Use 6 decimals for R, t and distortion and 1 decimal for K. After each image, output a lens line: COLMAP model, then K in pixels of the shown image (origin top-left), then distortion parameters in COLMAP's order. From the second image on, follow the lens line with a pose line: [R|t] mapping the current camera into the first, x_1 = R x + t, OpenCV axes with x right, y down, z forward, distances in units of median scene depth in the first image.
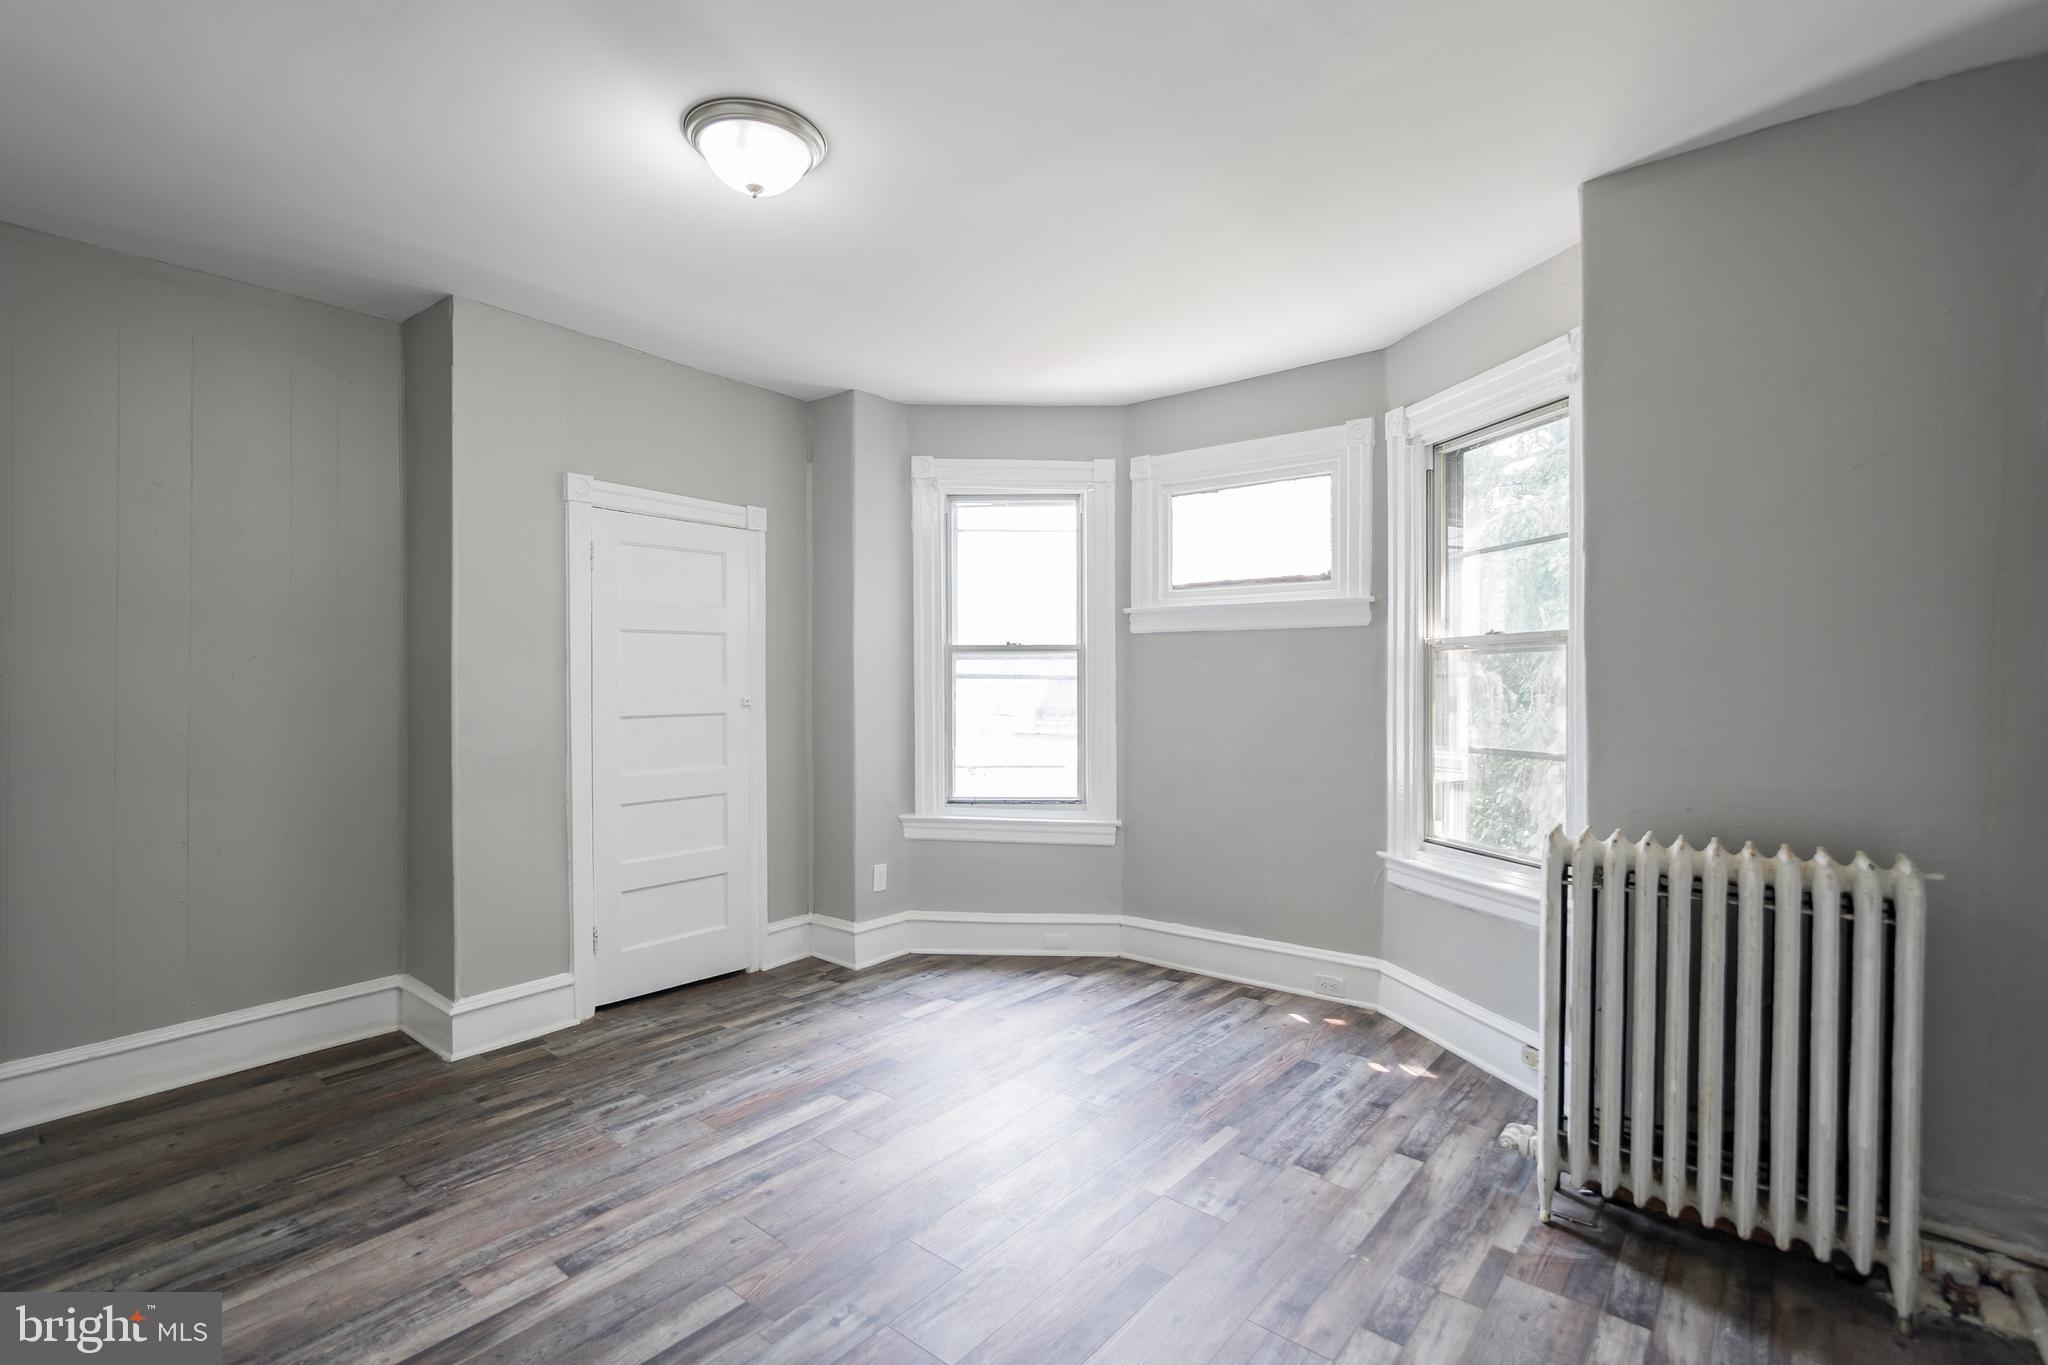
lens RADIAL K [[934.0, 0, 1034.4], [0, 934.0, 678.7], [0, 0, 1]] dist [0.000595, 0.000134]
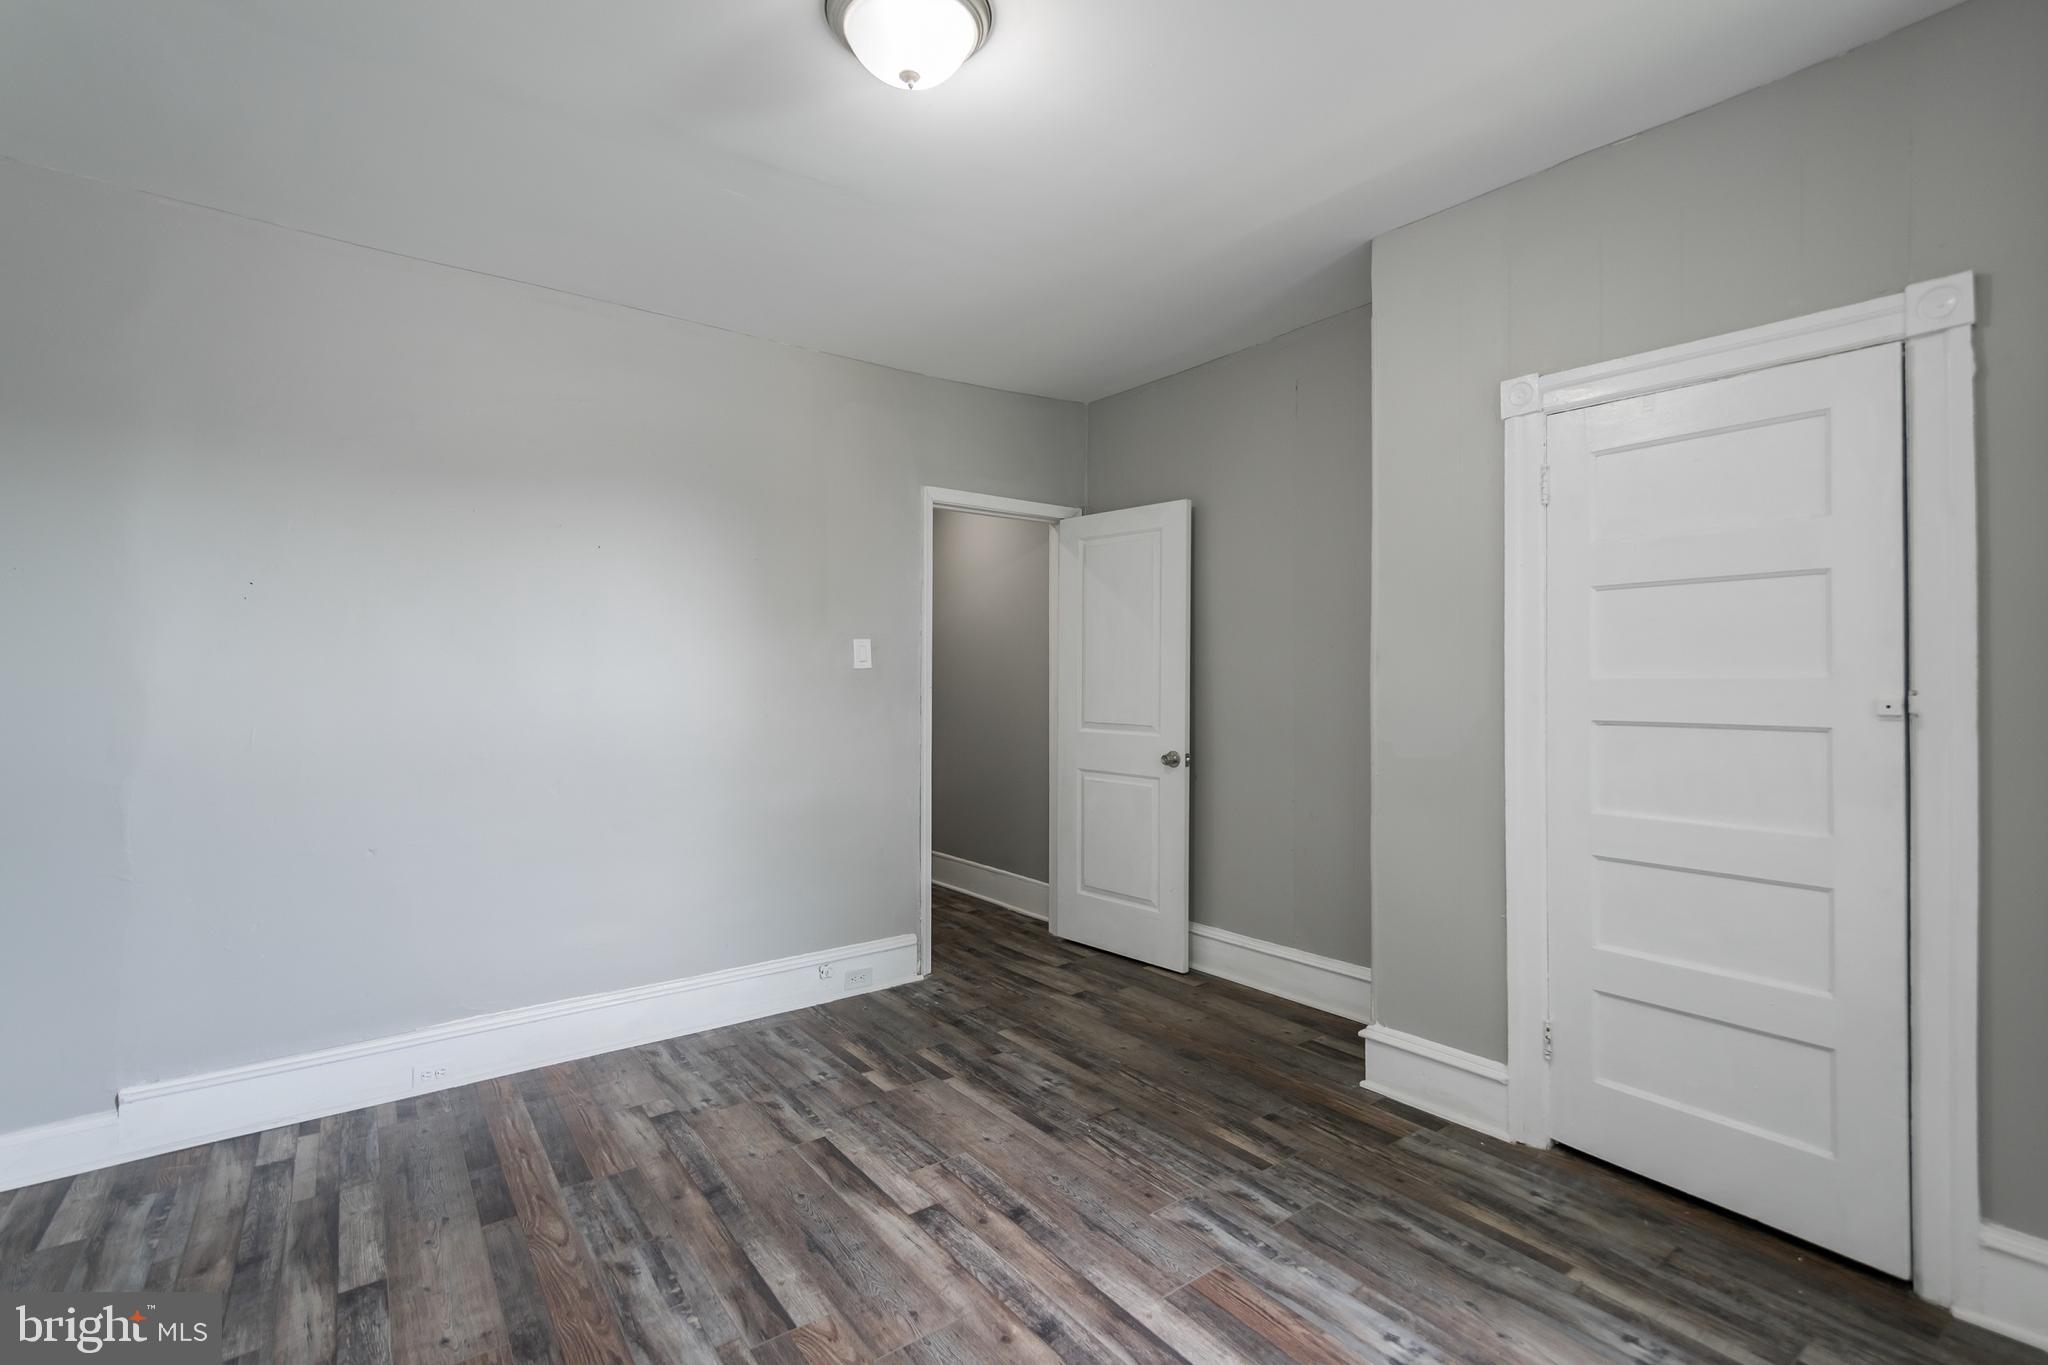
lens RADIAL K [[934.0, 0, 1034.4], [0, 934.0, 678.7], [0, 0, 1]] dist [0.000595, 0.000134]
pose [[-0.255757, 0.002148, -0.966739, 0.314929], [0.003527, 0.999993, 0.001289, 0.011020], [0.966735, -0.003080, -0.255763, 0.874195]]
